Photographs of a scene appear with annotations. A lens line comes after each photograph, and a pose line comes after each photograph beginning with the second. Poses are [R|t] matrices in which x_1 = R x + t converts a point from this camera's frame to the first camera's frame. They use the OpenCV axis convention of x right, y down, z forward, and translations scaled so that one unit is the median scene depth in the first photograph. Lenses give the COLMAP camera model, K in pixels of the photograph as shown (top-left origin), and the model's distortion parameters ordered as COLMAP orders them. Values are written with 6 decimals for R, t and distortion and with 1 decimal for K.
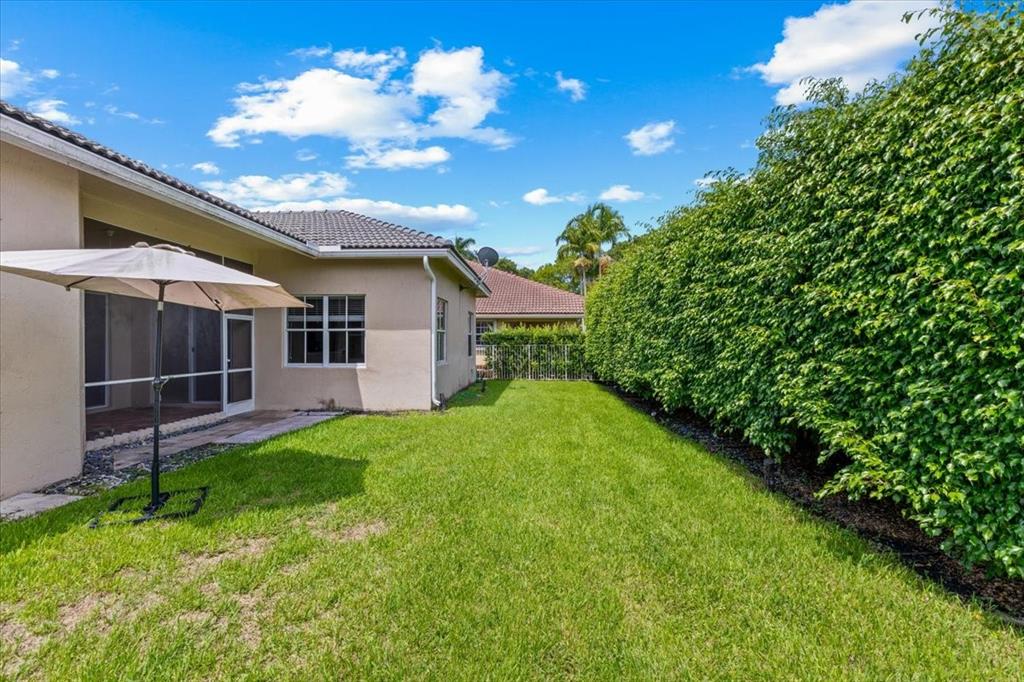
lens RADIAL K [[457.5, 0, 523.4], [0, 457.5, 342.4], [0, 0, 1]] dist [0.008534, 0.001165]
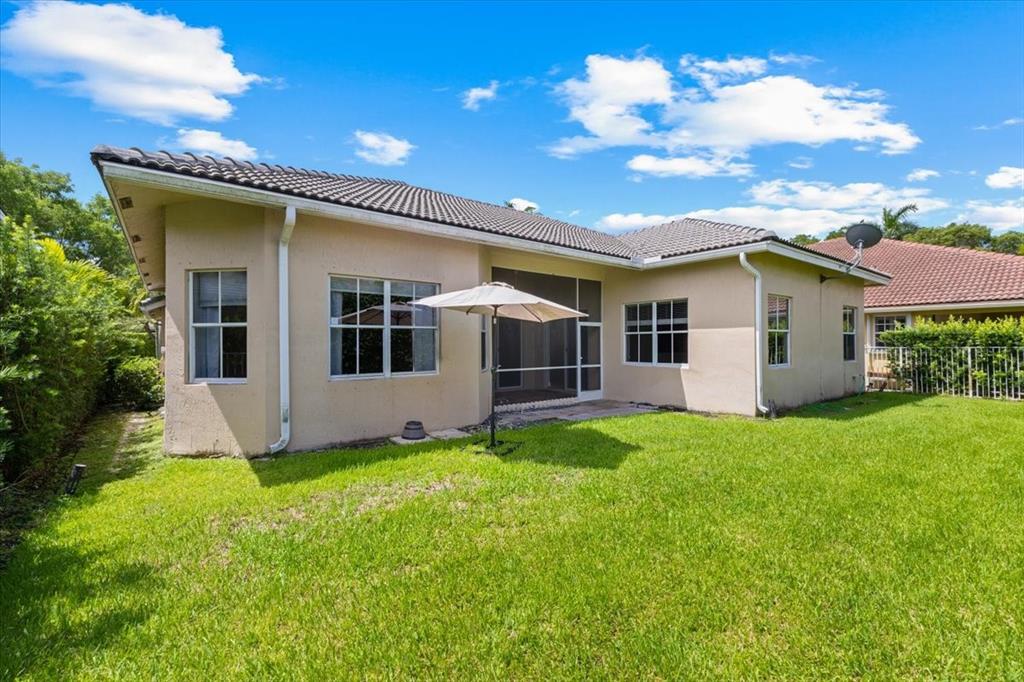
lens RADIAL K [[457.5, 0, 502.4], [0, 457.5, 340.1], [0, 0, 1]] dist [0.008534, 0.001165]
pose [[0.634333, -0.008569, -0.773012, 0.193939], [0.002157, 0.999954, -0.009314, 0.000194], [0.773057, 0.004241, 0.634323, 0.009731]]
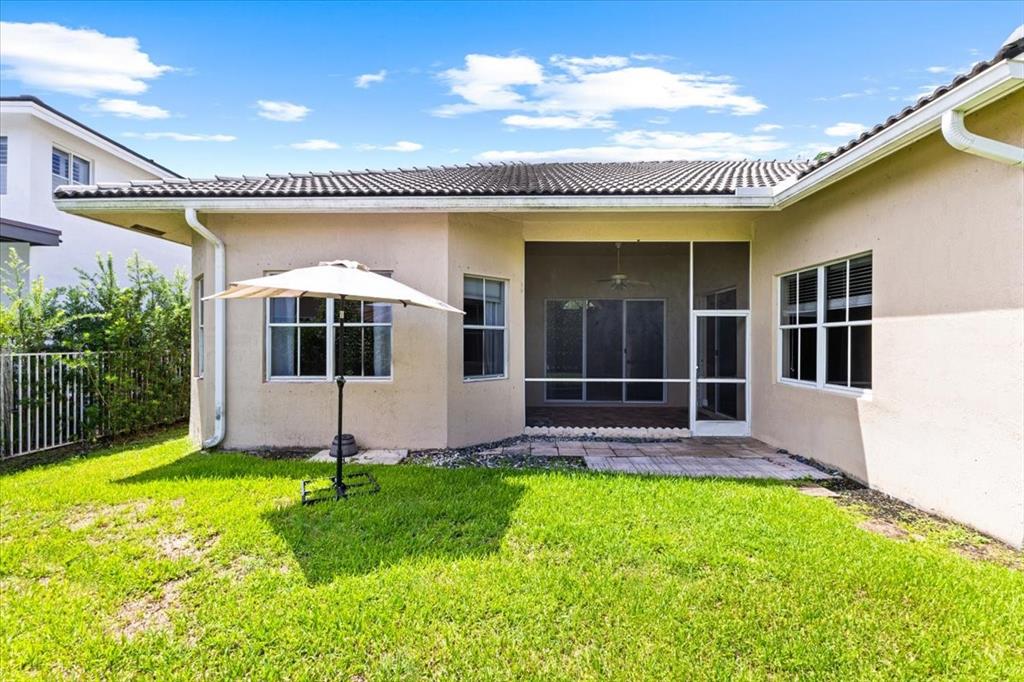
lens RADIAL K [[457.5, 0, 507.2], [0, 457.5, 341.4], [0, 0, 1]] dist [0.008534, 0.001165]
pose [[-0.019869, 0.009986, -0.999753, 0.157174], [-0.002622, 0.999946, 0.010040, -0.012127], [0.999799, 0.002821, -0.019841, 0.617745]]
